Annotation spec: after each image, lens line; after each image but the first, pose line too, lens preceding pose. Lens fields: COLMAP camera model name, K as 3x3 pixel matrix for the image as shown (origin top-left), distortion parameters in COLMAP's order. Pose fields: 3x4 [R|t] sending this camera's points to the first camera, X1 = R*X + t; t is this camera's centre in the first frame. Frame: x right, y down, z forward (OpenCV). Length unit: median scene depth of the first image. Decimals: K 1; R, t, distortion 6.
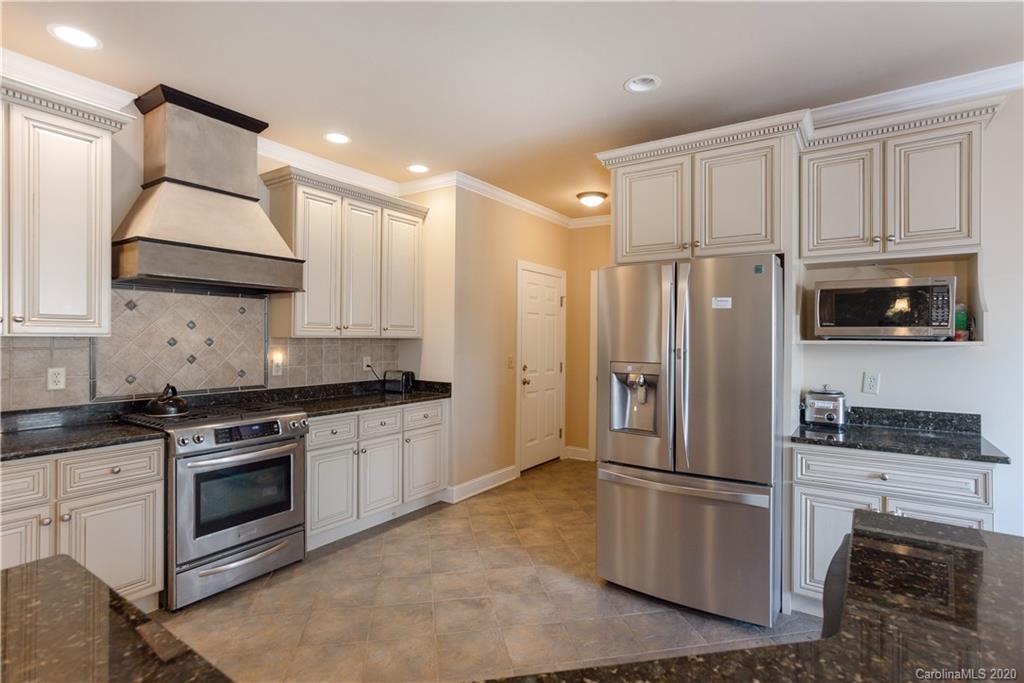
lens RADIAL K [[502.4, 0, 503.0], [0, 502.4, 339.1], [0, 0, 1]] dist [-0.028089, 0.022763]
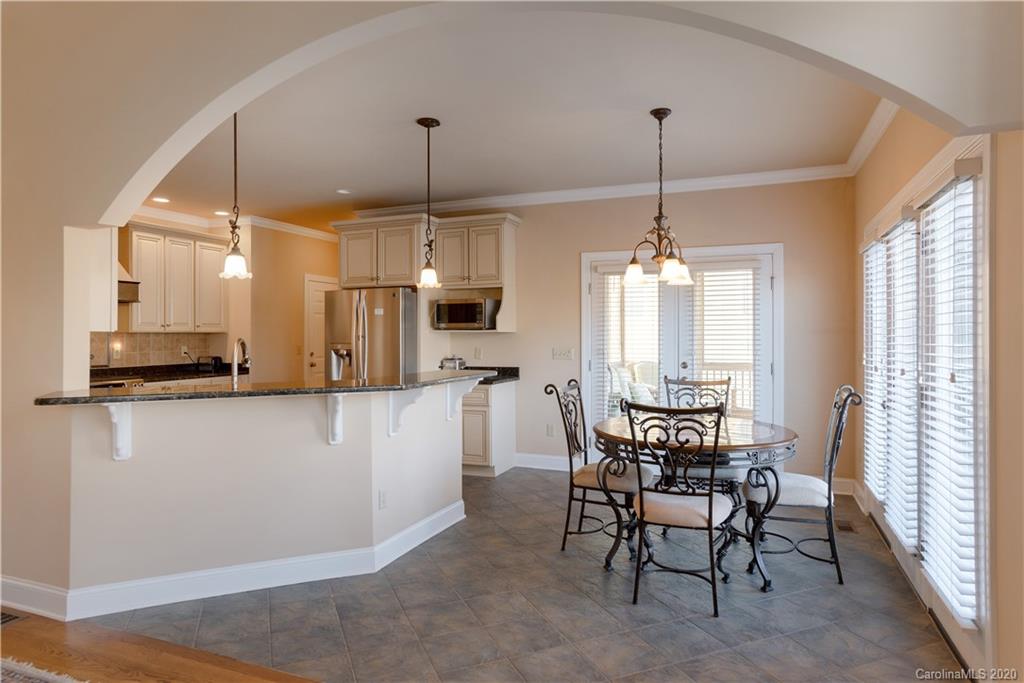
lens RADIAL K [[621.3, 0, 502.8], [0, 621.3, 332.7], [0, 0, 1]] dist [-0.005156, 0.000585]
pose [[0.978998, -0.010638, 0.203592, 0.338012], [0.011919, 0.999916, -0.005066, 0.023812], [-0.203521, 0.007386, 0.979043, -1.199072]]
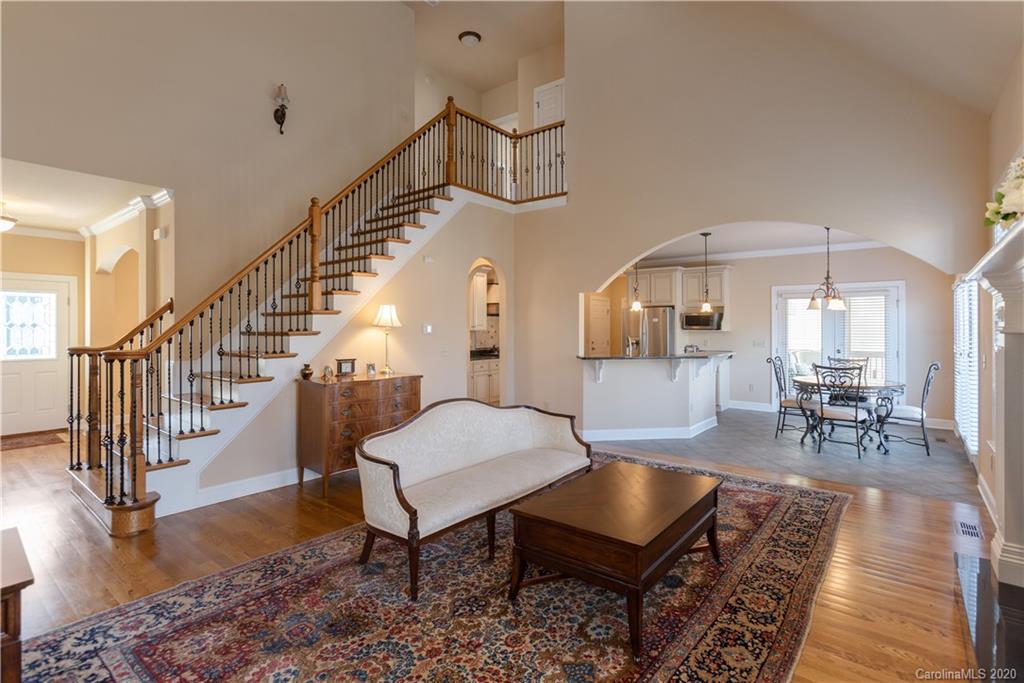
lens RADIAL K [[502.4, 0, 507.4], [0, 502.4, 322.4], [0, 0, 1]] dist [-0.028089, 0.022763]
pose [[0.996540, -0.008976, -0.082628, -0.257743], [0.007945, 0.999887, -0.012800, -0.012903], [0.082734, 0.012100, 0.996498, -2.220018]]
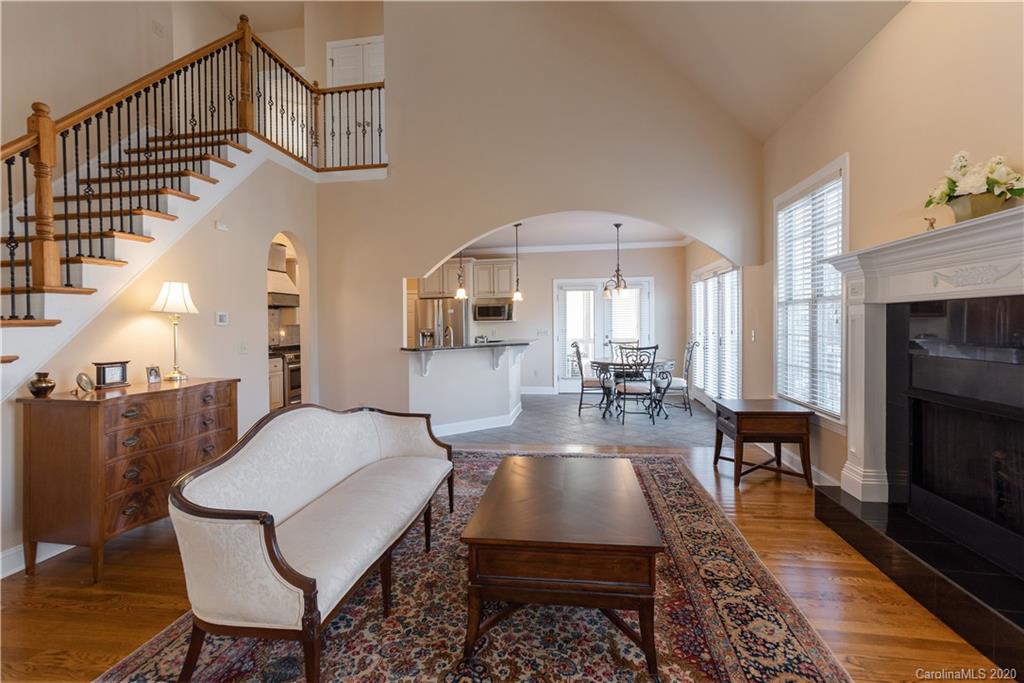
lens RADIAL K [[502.4, 0, 502.1], [0, 502.4, 324.2], [0, 0, 1]] dist [-0.028089, 0.022763]
pose [[0.906888, -0.026470, 0.420539, -0.600034], [0.028849, 0.999584, 0.000704, 0.023458], [-0.420382, 0.011494, 0.907274, -1.957363]]
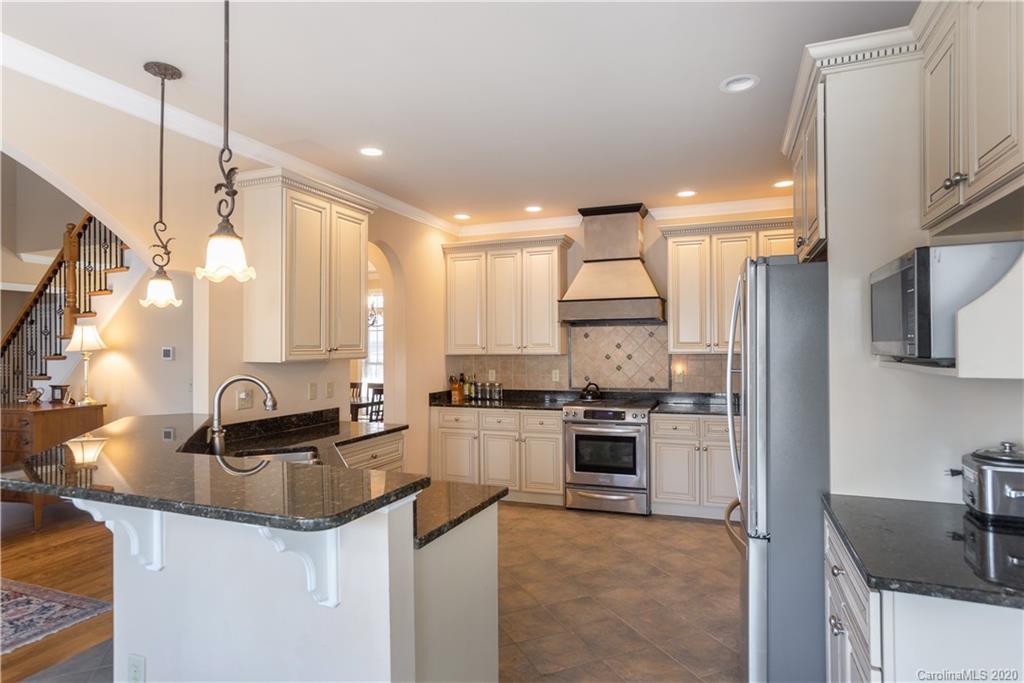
lens RADIAL K [[557.6, 0, 531.5], [0, 557.6, 345.1], [0, 0, 1]] dist [-0.036994, 0.000441]
pose [[0.247475, -0.013998, -0.968793, 1.047755], [0.007873, 0.999892, -0.012436, -0.011996], [0.968862, -0.004550, 0.247558, 0.326174]]
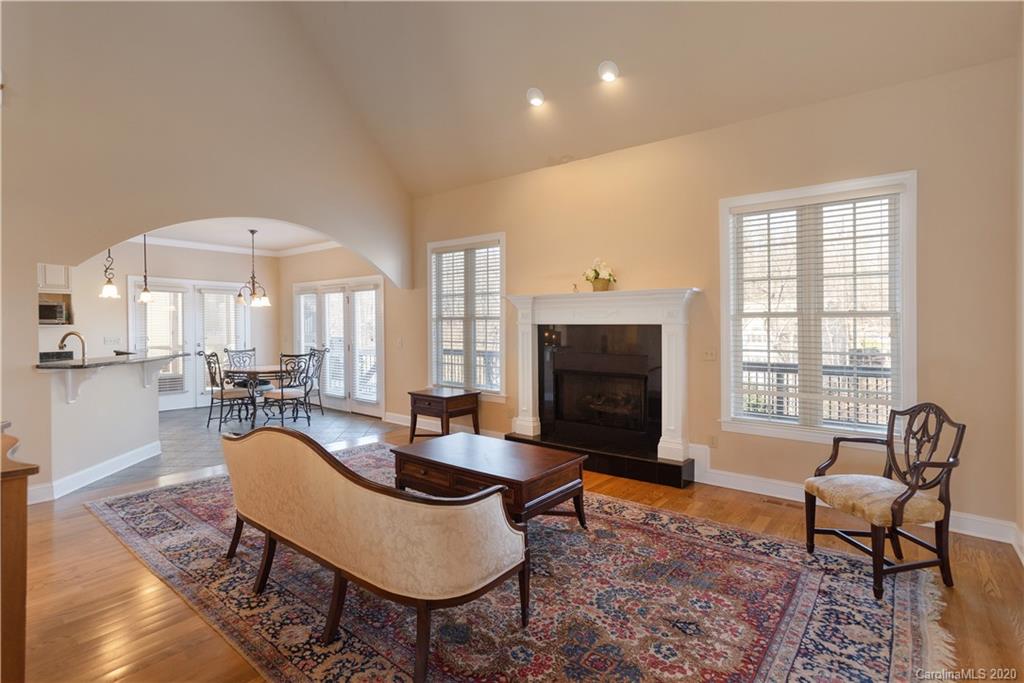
lens RADIAL K [[502.4, 0, 499.0], [0, 502.4, 337.6], [0, 0, 1]] dist [-0.028089, 0.022763]
pose [[0.098207, -0.034705, 0.994561, -1.339428], [0.000673, 0.999394, 0.034807, -0.014869], [-0.995166, -0.002749, 0.098171, -1.392471]]
